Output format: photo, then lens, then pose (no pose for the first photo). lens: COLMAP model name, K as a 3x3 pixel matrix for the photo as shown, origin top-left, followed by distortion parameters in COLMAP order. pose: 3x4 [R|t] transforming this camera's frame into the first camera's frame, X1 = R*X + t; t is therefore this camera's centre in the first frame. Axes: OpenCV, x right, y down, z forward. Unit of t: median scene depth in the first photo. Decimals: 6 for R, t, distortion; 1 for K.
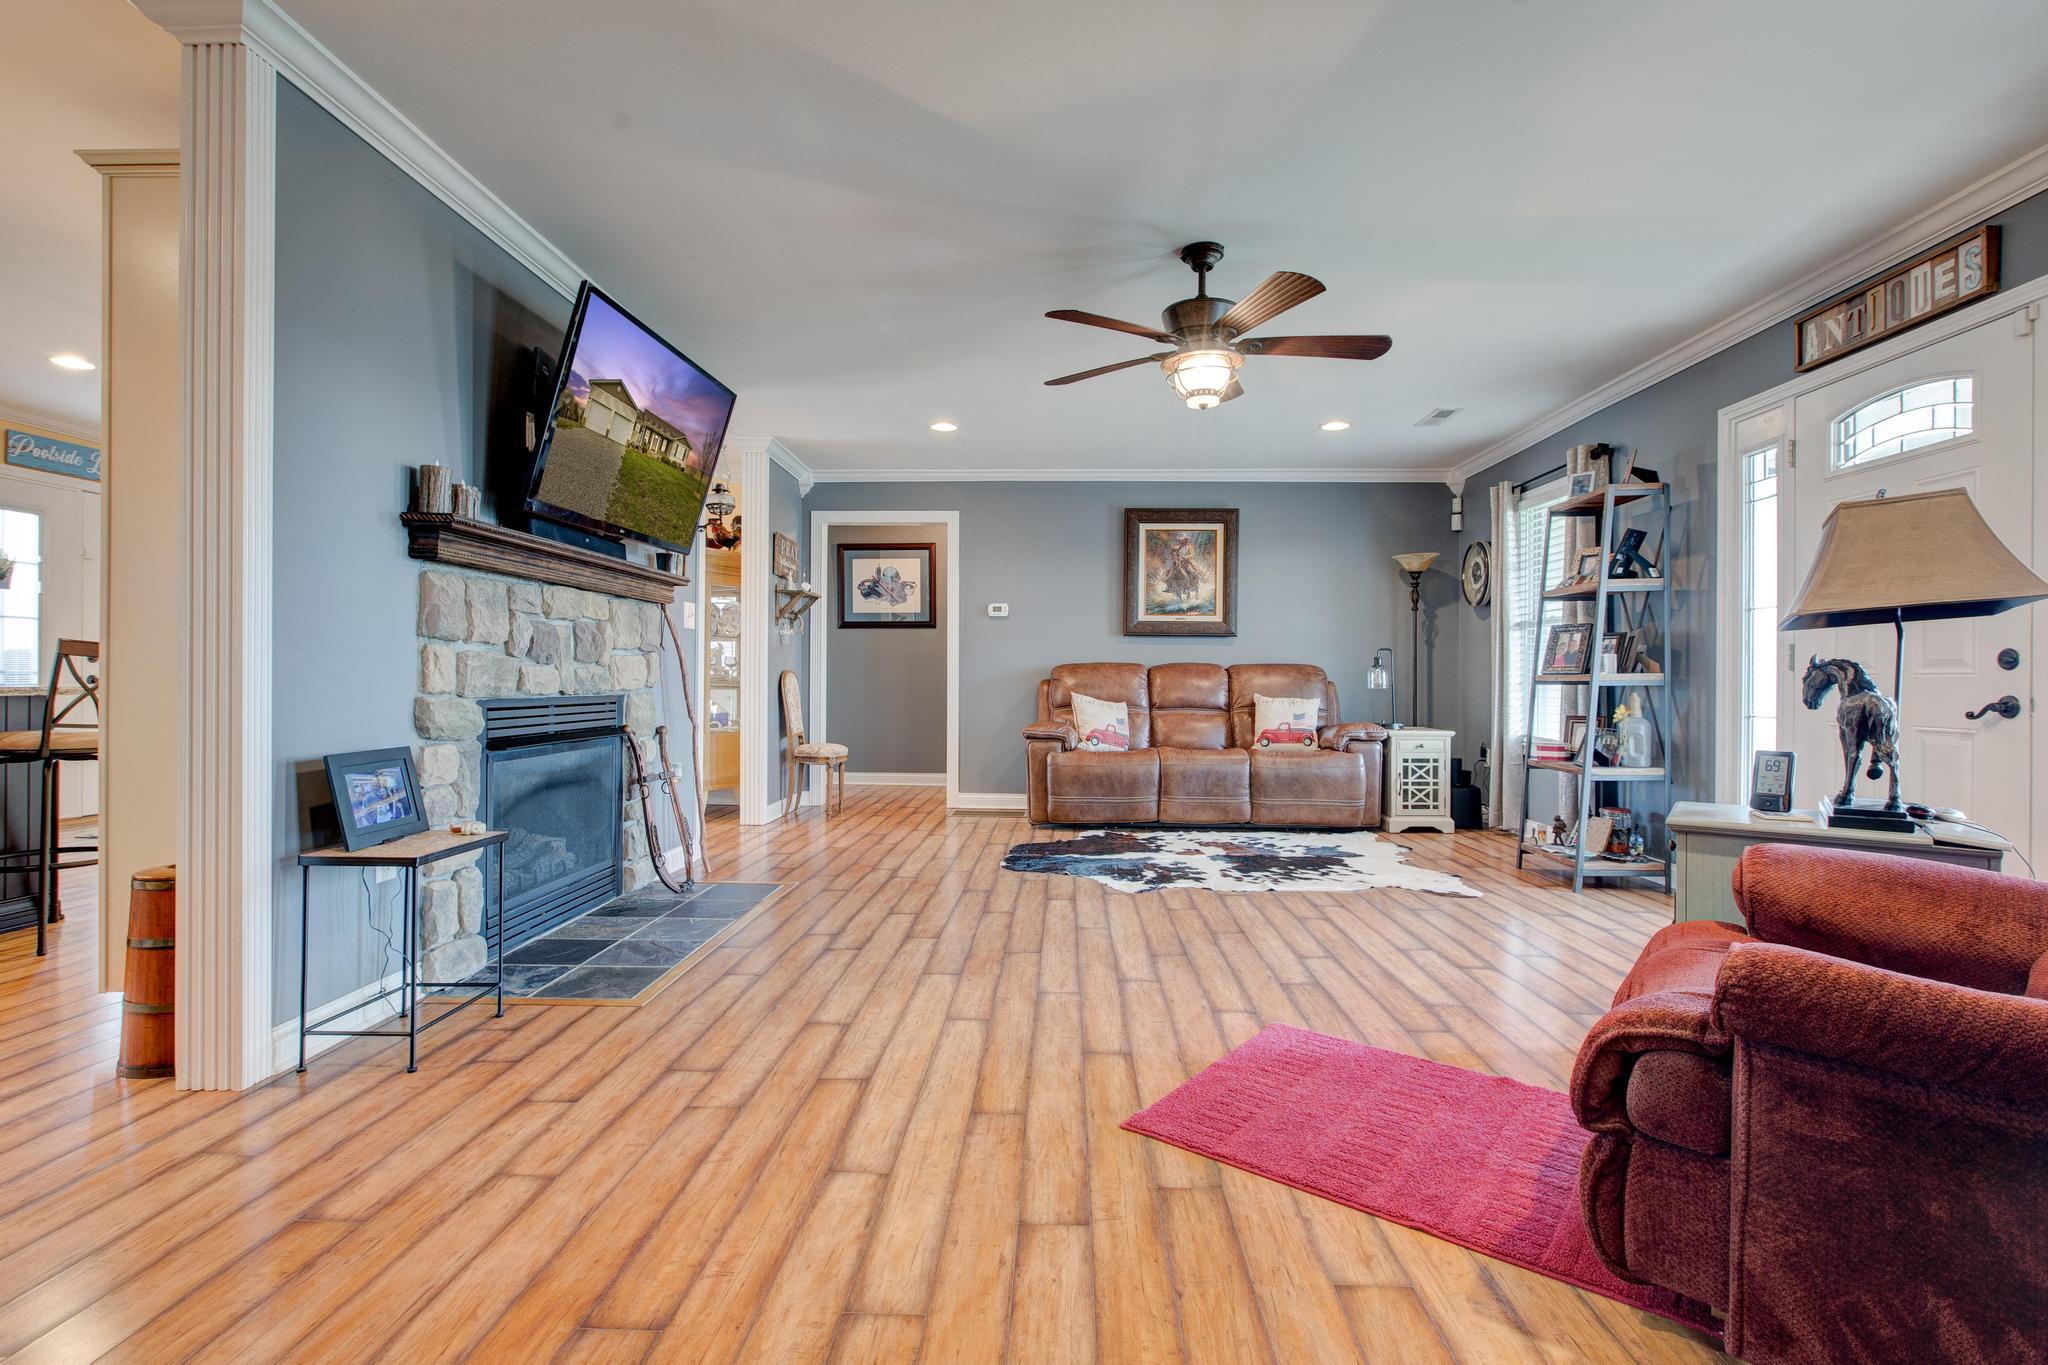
lens RADIAL K [[950.1, 0, 1026.7], [0, 950.1, 679.4], [0, 0, 1]] dist [-0.001636, -0.000218]
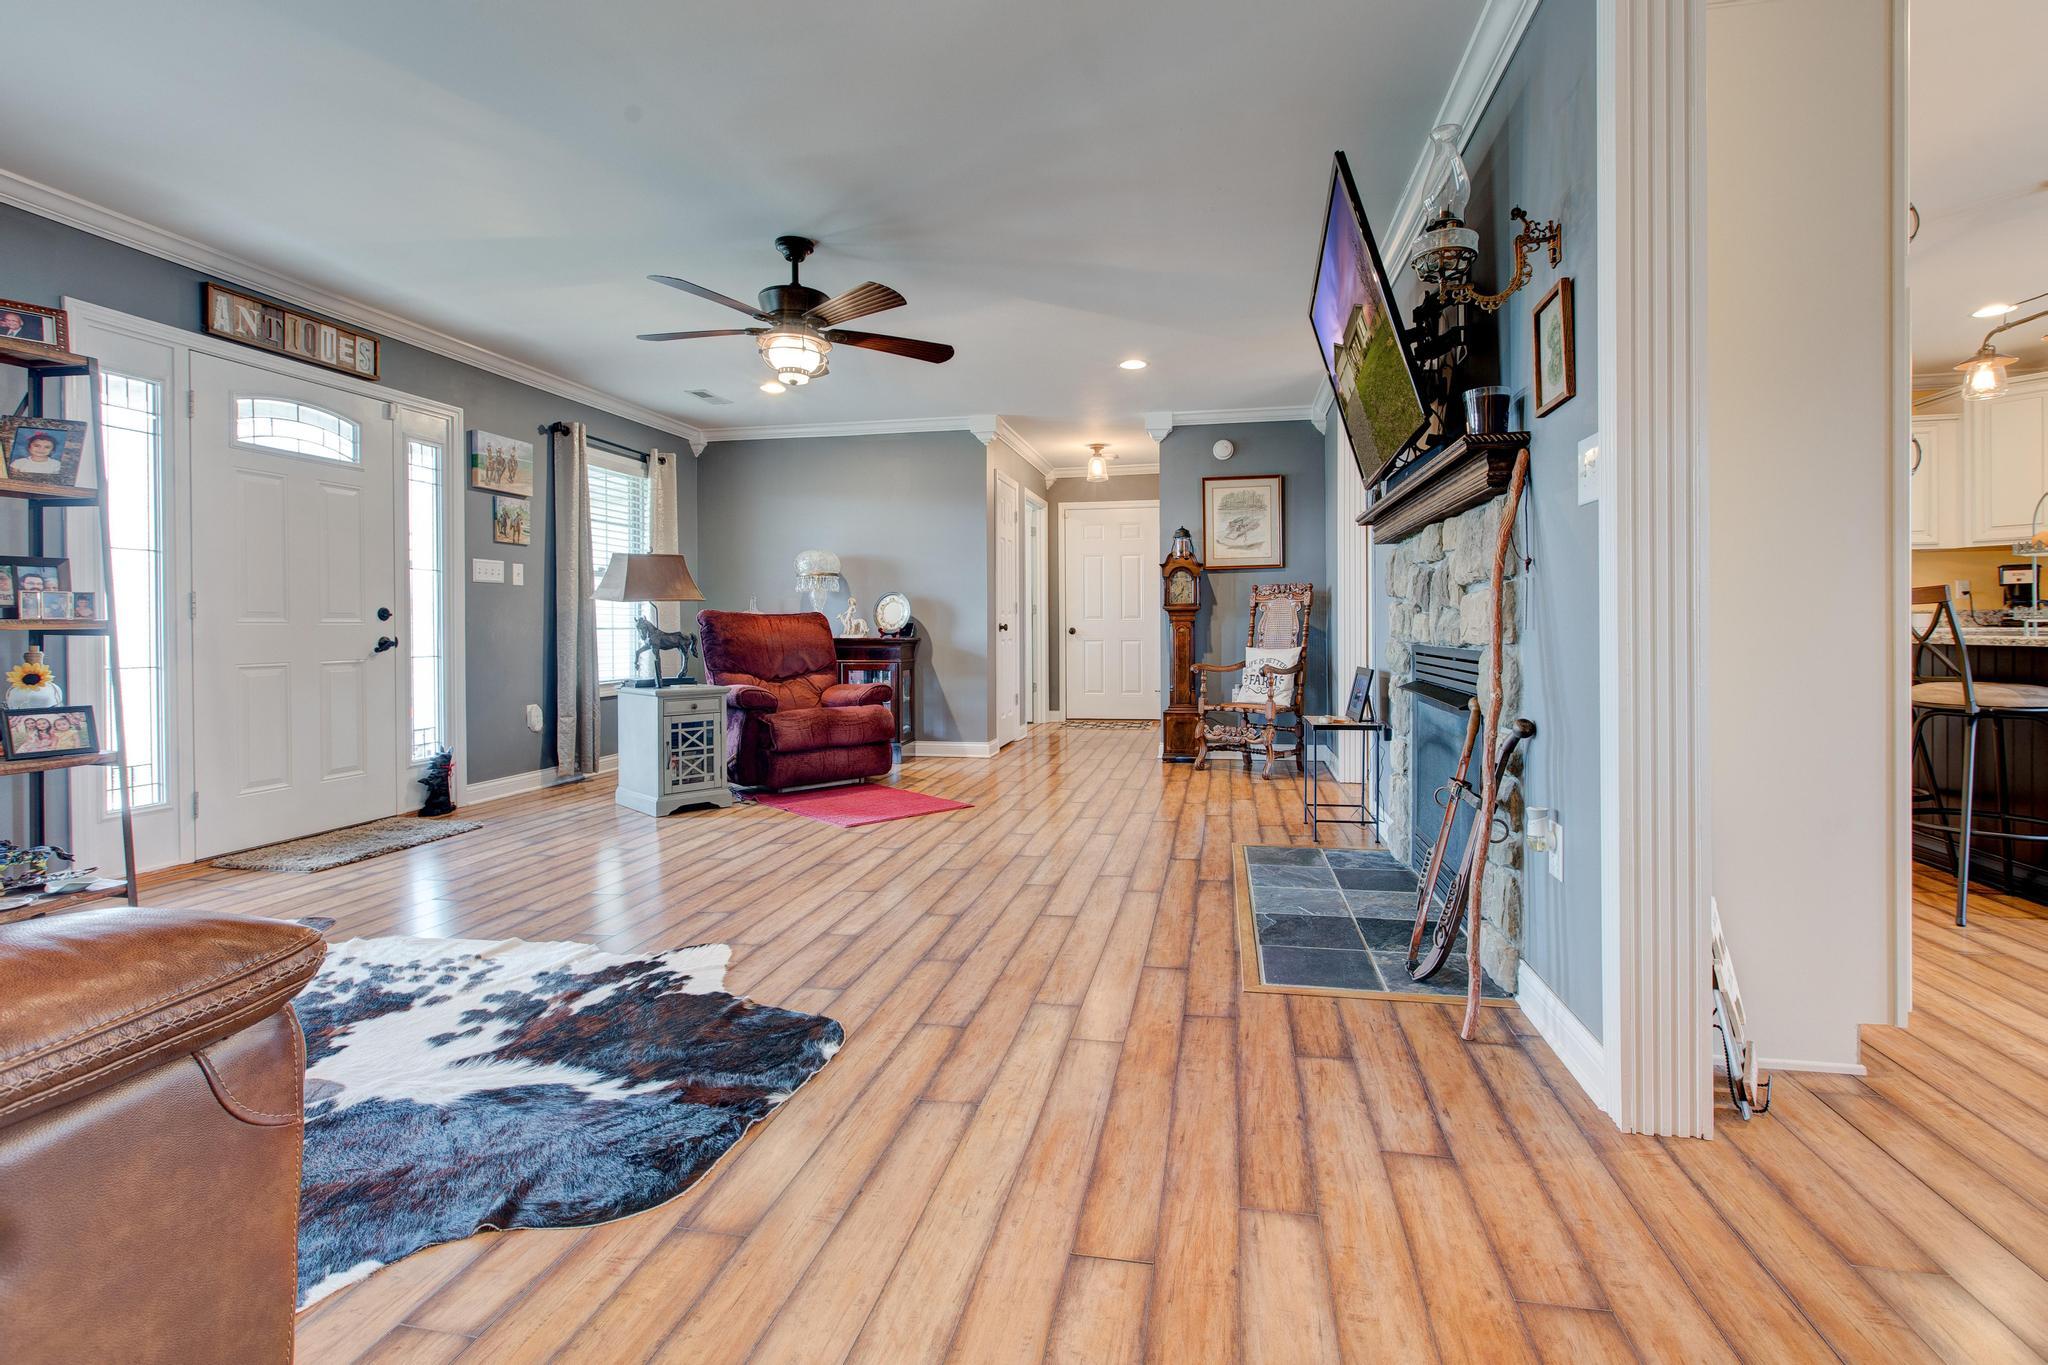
lens RADIAL K [[950.1, 0, 1055.0], [0, 950.1, 630.4], [0, 0, 1]] dist [-0.001636, -0.000218]
pose [[-0.988401, -0.010276, 0.151520, -0.308909], [-0.009223, 0.999928, 0.007649, -0.008038], [-0.151587, 0.006163, -0.988425, 2.056887]]
